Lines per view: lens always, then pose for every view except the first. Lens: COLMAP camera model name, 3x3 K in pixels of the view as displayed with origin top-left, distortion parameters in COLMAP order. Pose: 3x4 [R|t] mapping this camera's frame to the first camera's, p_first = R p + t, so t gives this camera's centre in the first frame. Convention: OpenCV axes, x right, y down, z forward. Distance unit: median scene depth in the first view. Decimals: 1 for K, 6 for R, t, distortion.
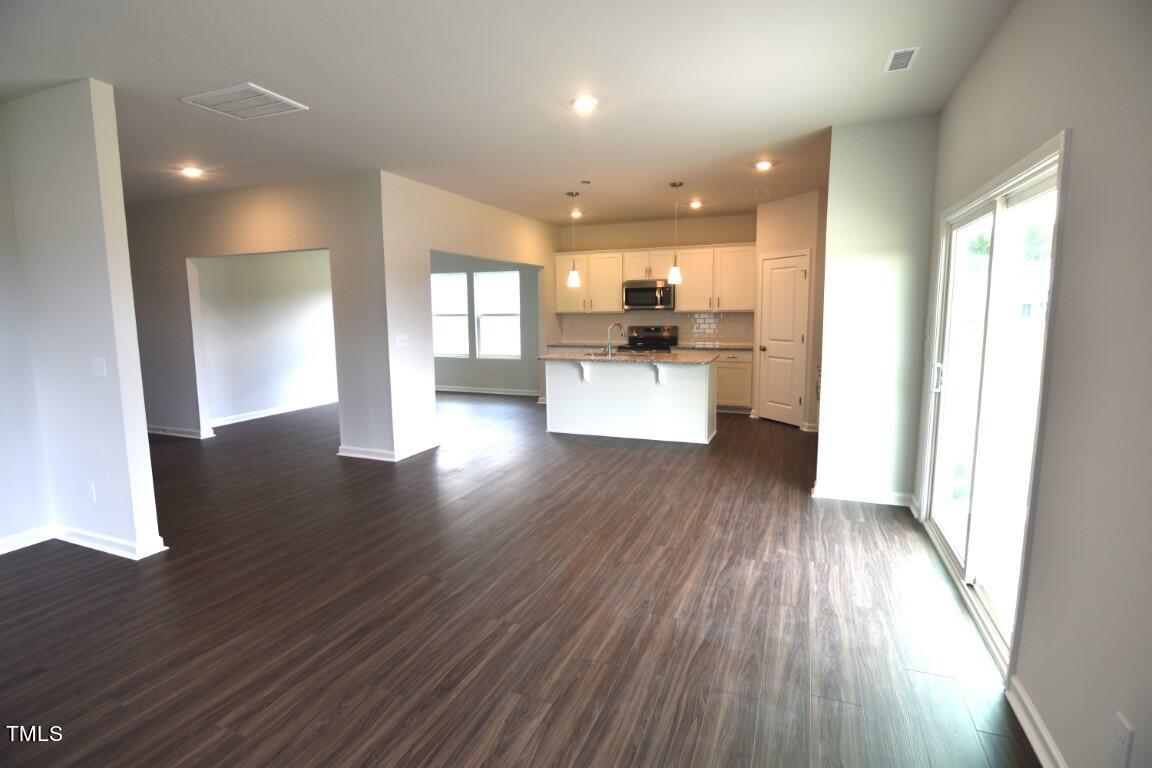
lens RADIAL K [[560.2, 0, 575.5], [0, 560.2, 381.1], [0, 0, 1]] dist [-0.003752, -0.013419]
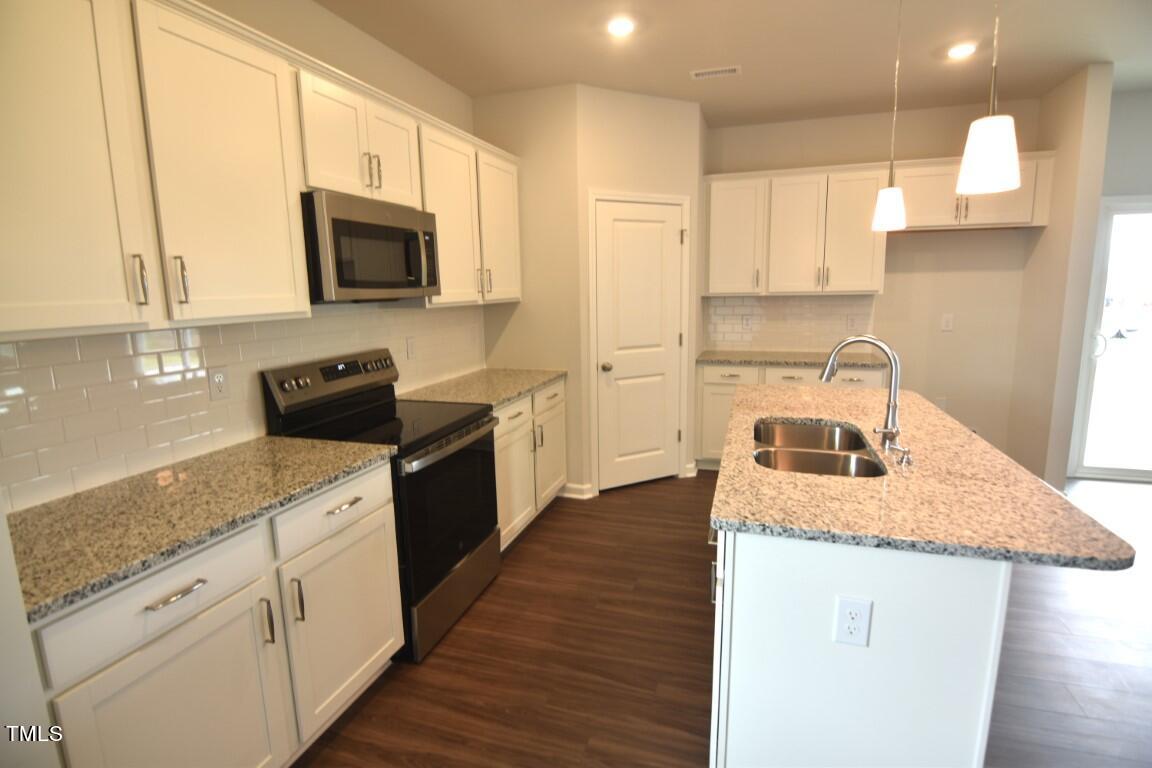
lens RADIAL K [[560.2, 0, 575.5], [0, 560.2, 381.1], [0, 0, 1]] dist [-0.003752, -0.013419]
pose [[-0.061396, -0.156248, 0.985808, -0.203859], [0.145804, 0.975672, 0.163722, -0.140174], [-0.987407, 0.153786, -0.037121, 1.069507]]
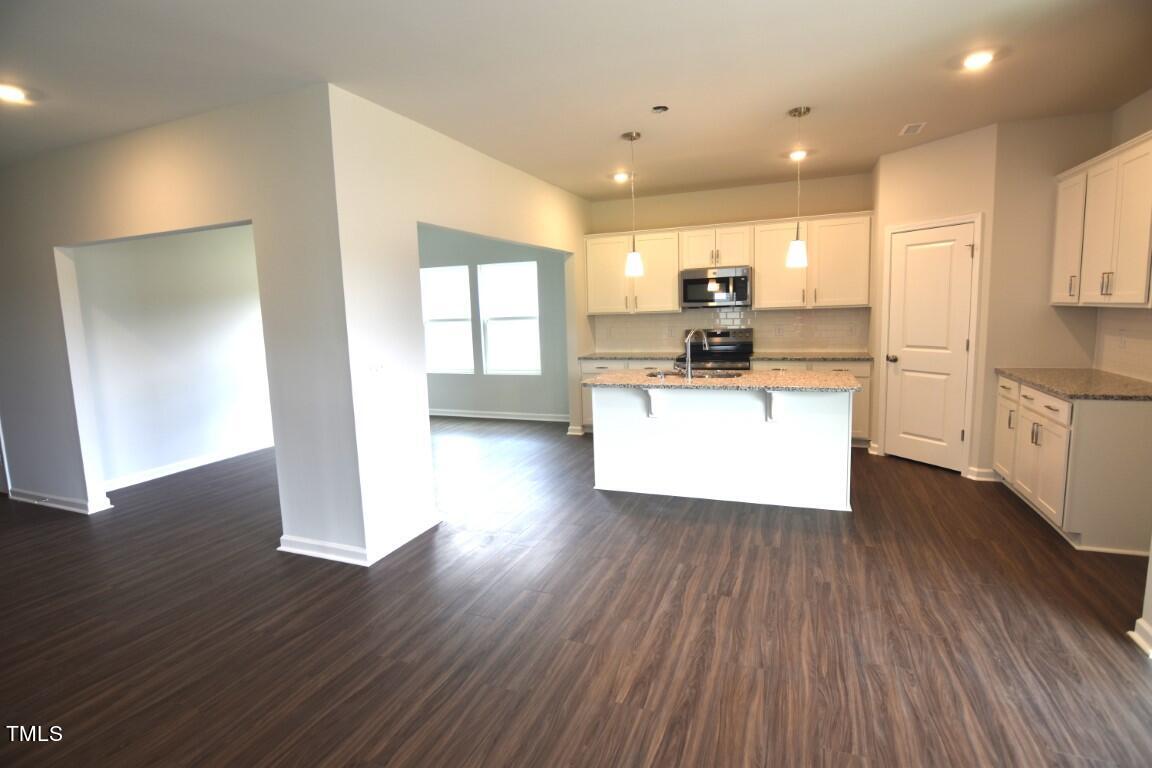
lens RADIAL K [[560.2, 0, 575.5], [0, 560.2, 381.1], [0, 0, 1]] dist [-0.003752, -0.013419]
pose [[0.999701, -0.024114, 0.003971, -0.071055], [0.024104, 0.999706, 0.002577, -0.041852], [-0.004032, -0.002481, 0.999989, 0.298327]]
